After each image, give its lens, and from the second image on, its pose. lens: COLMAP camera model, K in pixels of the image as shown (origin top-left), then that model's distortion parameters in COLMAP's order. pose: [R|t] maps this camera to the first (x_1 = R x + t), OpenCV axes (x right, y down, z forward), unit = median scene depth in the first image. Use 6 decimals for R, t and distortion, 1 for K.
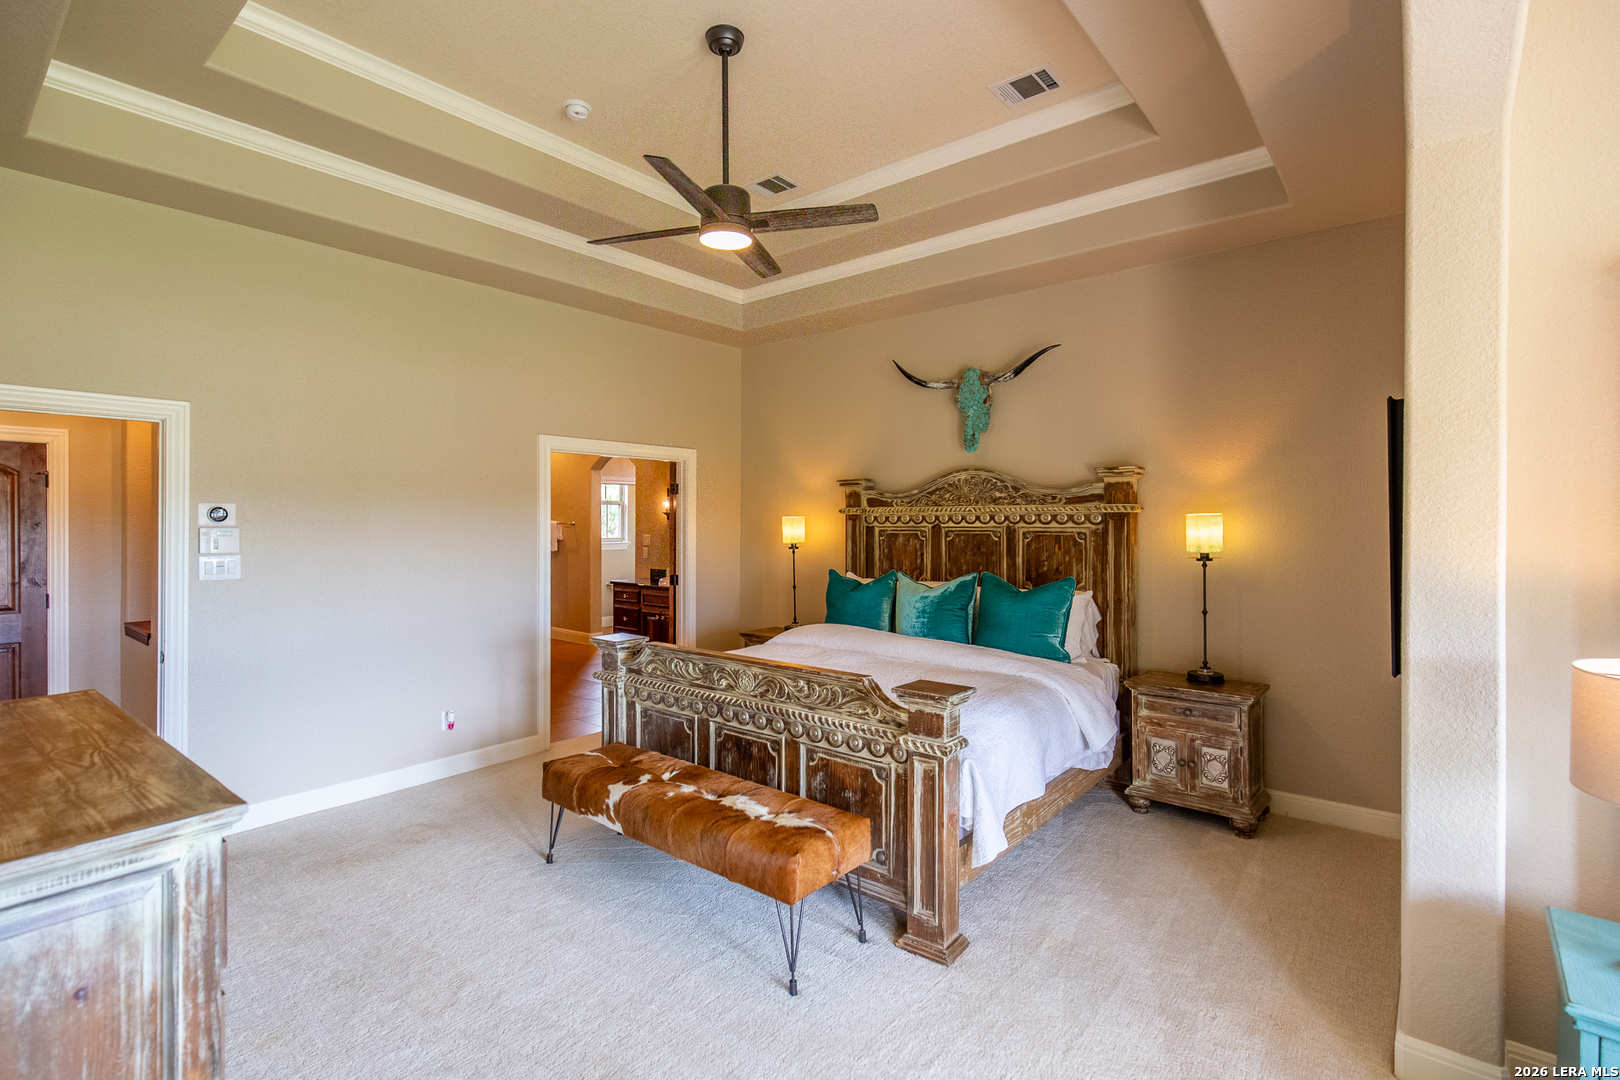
lens RADIAL K [[740.0, 0, 812.4], [0, 740.0, 525.9], [0, 0, 1]] dist [0.011495, 0.000153]
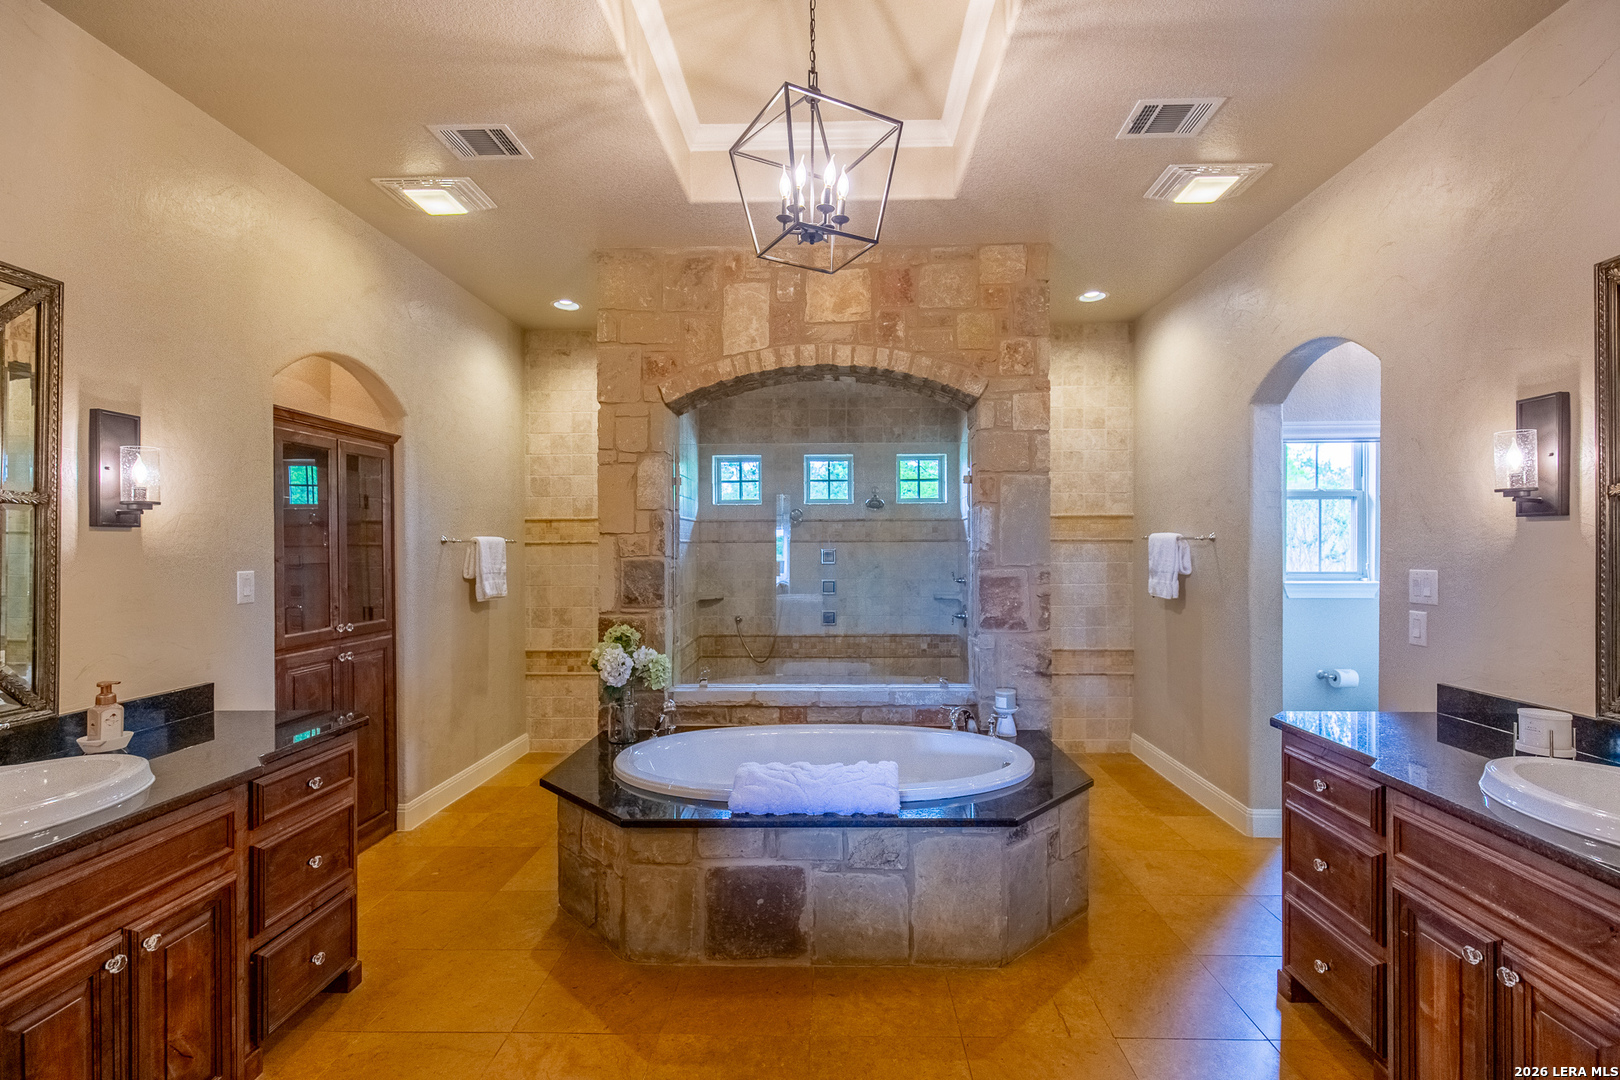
lens RADIAL K [[740.0, 0, 817.8], [0, 740.0, 544.8], [0, 0, 1]] dist [0.011495, 0.000153]
pose [[0.607782, -0.003828, -0.794095, -0.120113], [-0.003799, 0.999963, -0.007728, 0.004686], [0.794095, 0.007714, 0.607745, 0.561606]]
